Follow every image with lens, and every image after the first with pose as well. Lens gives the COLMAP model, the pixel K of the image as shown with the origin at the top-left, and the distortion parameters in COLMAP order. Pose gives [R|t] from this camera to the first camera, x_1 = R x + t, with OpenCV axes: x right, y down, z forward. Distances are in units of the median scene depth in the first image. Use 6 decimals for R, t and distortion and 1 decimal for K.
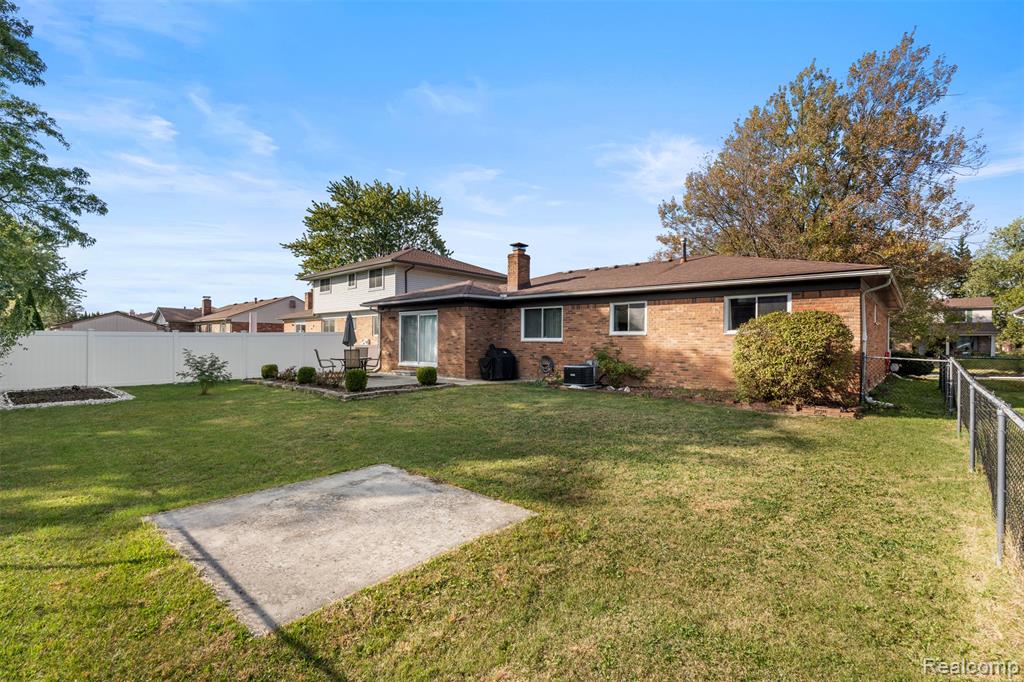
lens RADIAL K [[447.5, 0, 512.1], [0, 447.5, 344.1], [0, 0, 1]] dist [-0.006395, -0.000090]
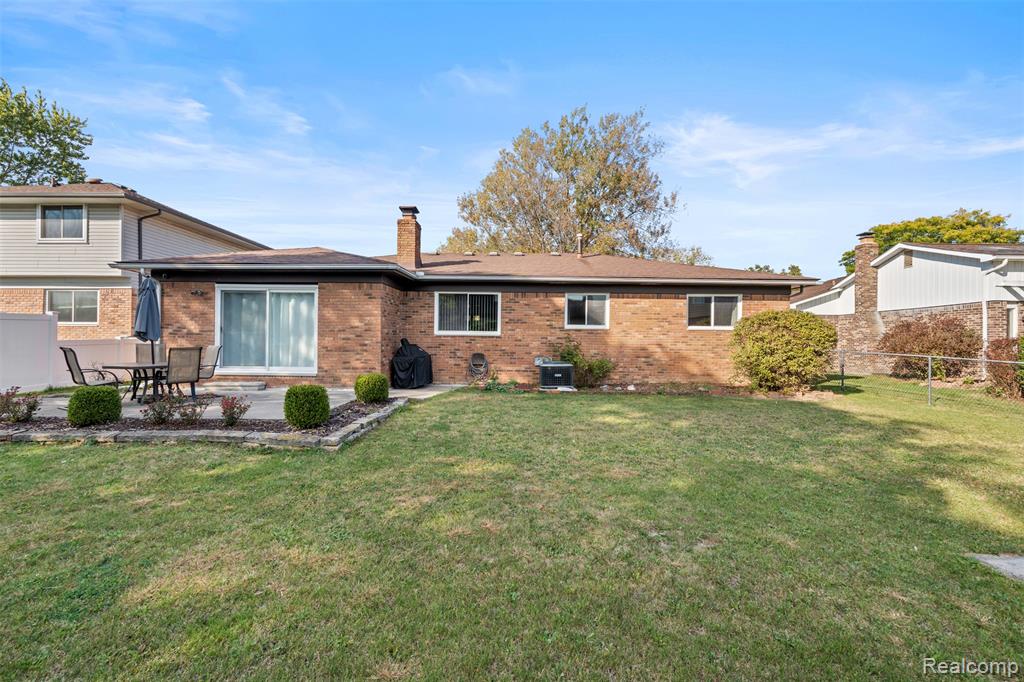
lens RADIAL K [[447.5, 0, 512.0], [0, 447.5, 337.3], [0, 0, 1]] dist [-0.006395, -0.000090]
pose [[0.762111, 0.006643, 0.647412, -0.391842], [-0.001659, 0.999964, -0.008307, 0.004039], [-0.647444, 0.005256, 0.762095, 0.344071]]
